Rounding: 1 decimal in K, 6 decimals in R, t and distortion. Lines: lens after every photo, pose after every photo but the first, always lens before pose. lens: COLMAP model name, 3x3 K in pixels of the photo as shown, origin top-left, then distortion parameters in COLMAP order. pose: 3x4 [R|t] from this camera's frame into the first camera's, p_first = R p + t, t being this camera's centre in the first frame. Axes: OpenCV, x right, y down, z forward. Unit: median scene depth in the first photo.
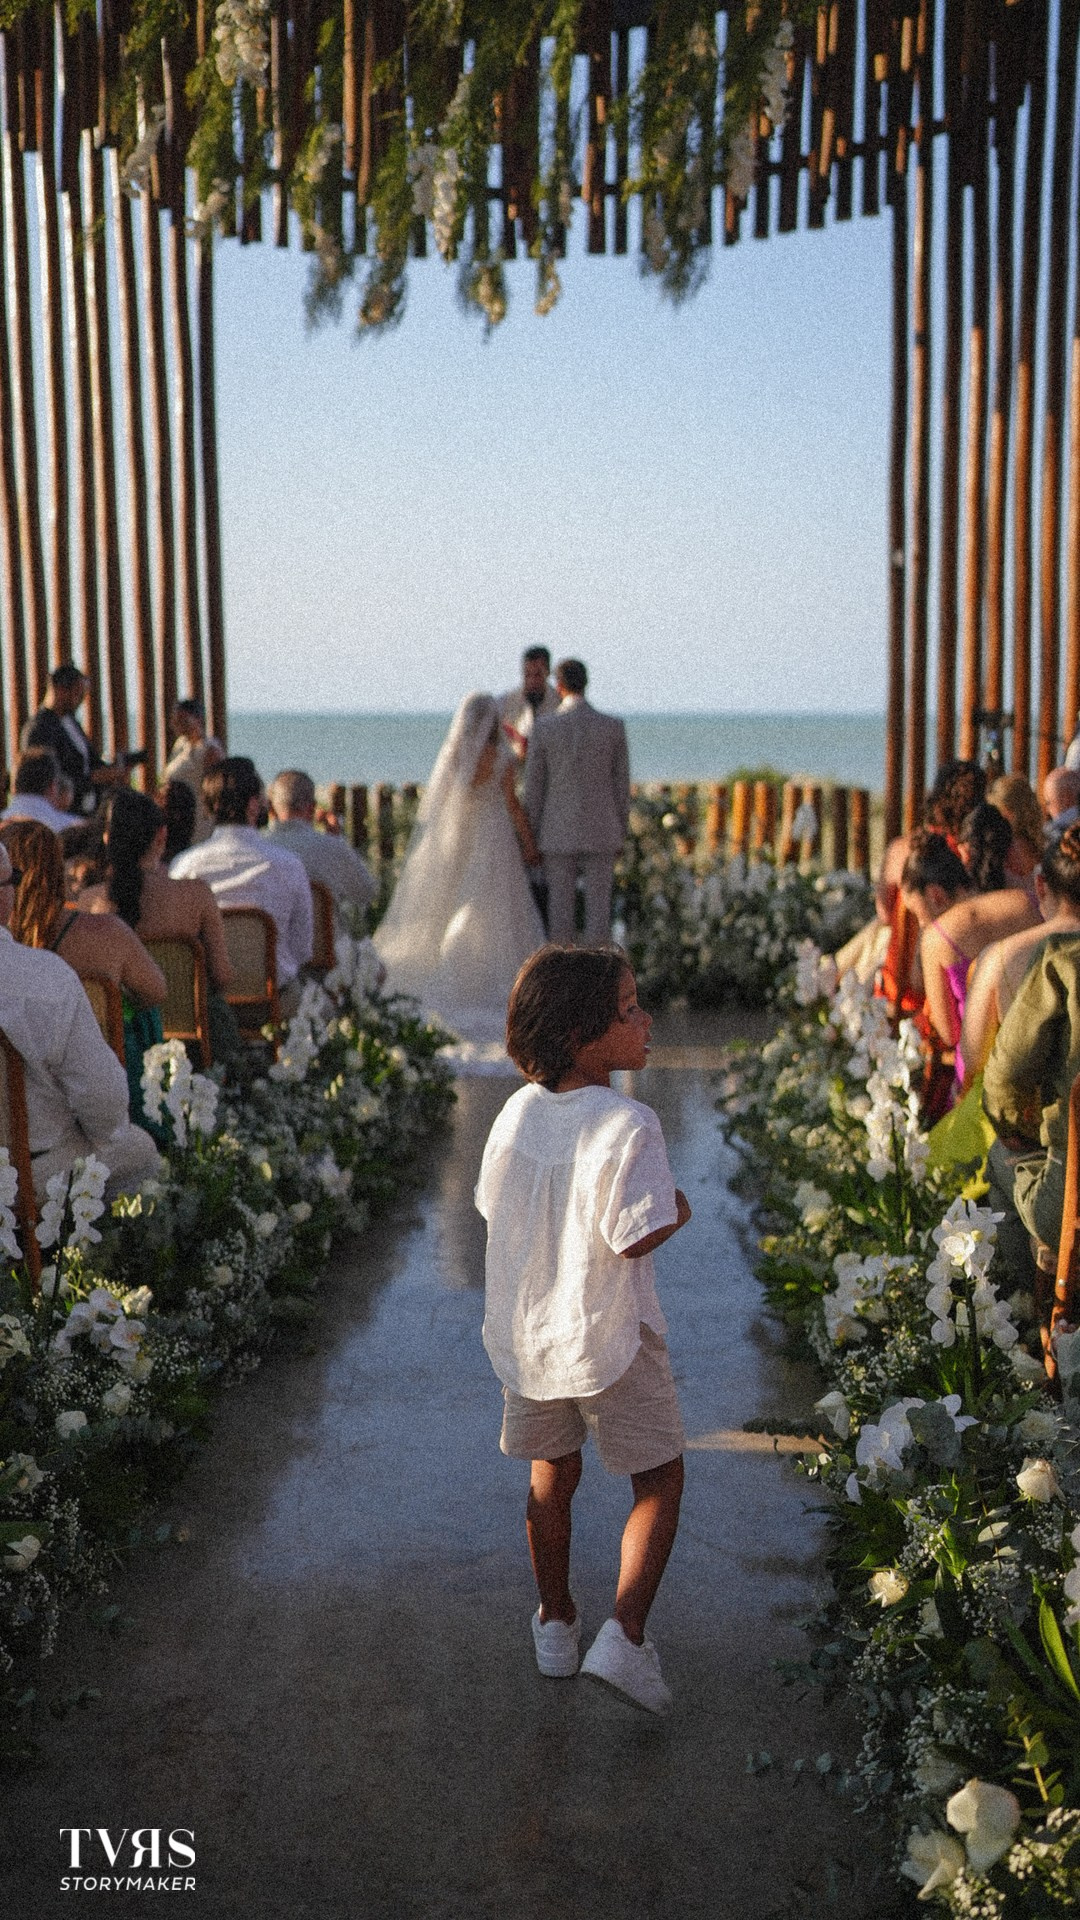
lens RADIAL K [[1625.9, 0, 540.0], [0, 1625.9, 960.0], [0, 0, 1]] dist [-0.005106, 0.105972]
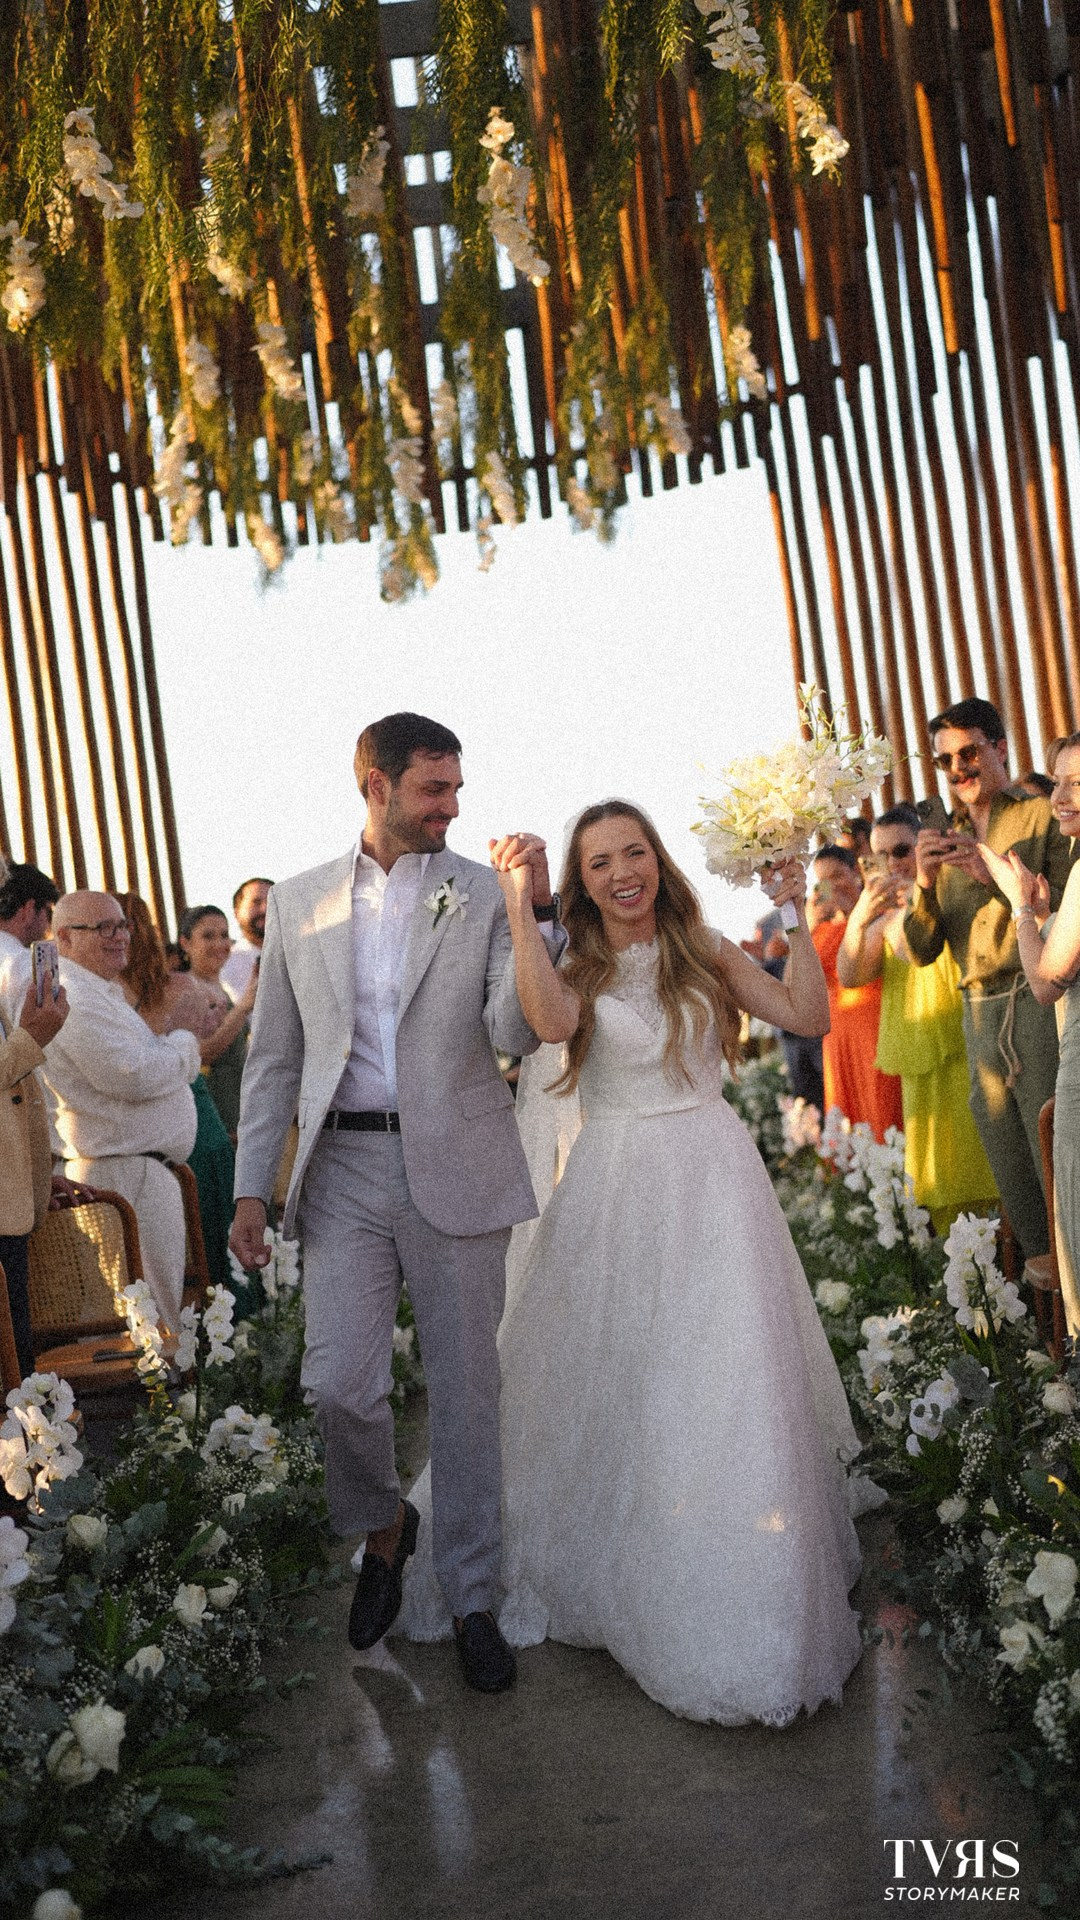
lens RADIAL K [[1625.9, 0, 540.0], [0, 1625.9, 960.0], [0, 0, 1]] dist [-0.005106, 0.105972]
pose [[0.992780, -0.114430, 0.035981, -0.052826], [0.118524, 0.981944, -0.147440, 0.075617], [-0.018459, 0.150640, 0.988416, -0.153272]]
